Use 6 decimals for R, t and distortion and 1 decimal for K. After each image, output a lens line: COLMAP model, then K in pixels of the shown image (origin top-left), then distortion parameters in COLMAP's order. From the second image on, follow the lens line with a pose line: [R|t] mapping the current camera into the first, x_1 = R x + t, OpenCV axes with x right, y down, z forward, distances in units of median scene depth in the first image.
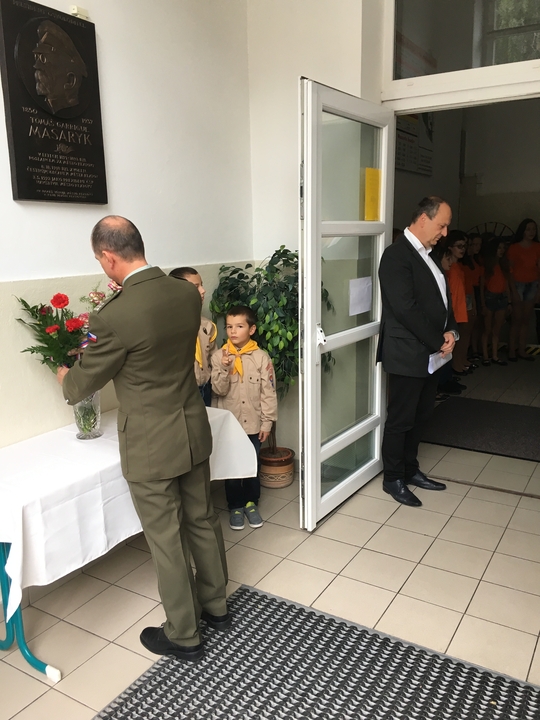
lens RADIAL K [[614.8, 0, 281.3], [0, 614.8, 358.3], [0, 0, 1]] dist [0.069856, -0.130107]
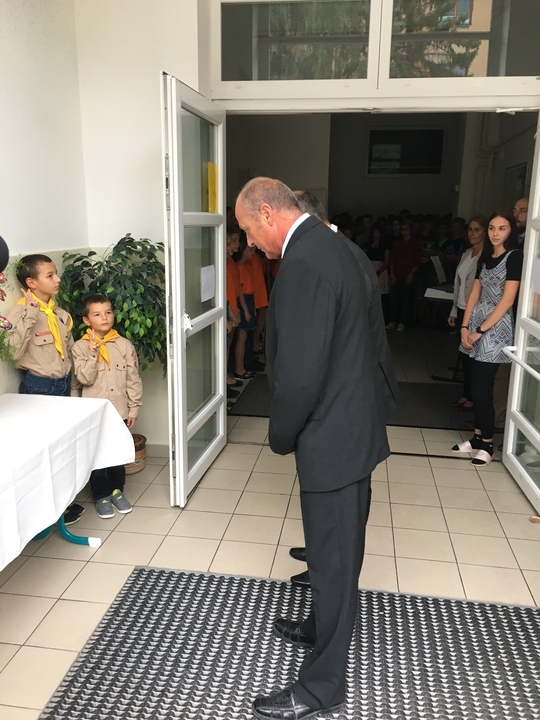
lens RADIAL K [[614.8, 0, 281.3], [0, 614.8, 358.3], [0, 0, 1]] dist [0.069856, -0.130107]
pose [[0.914924, -0.058200, 0.399407, -0.252455], [0.049706, 0.998264, 0.031601, 0.001286], [-0.400553, -0.009060, 0.916229, -0.038699]]
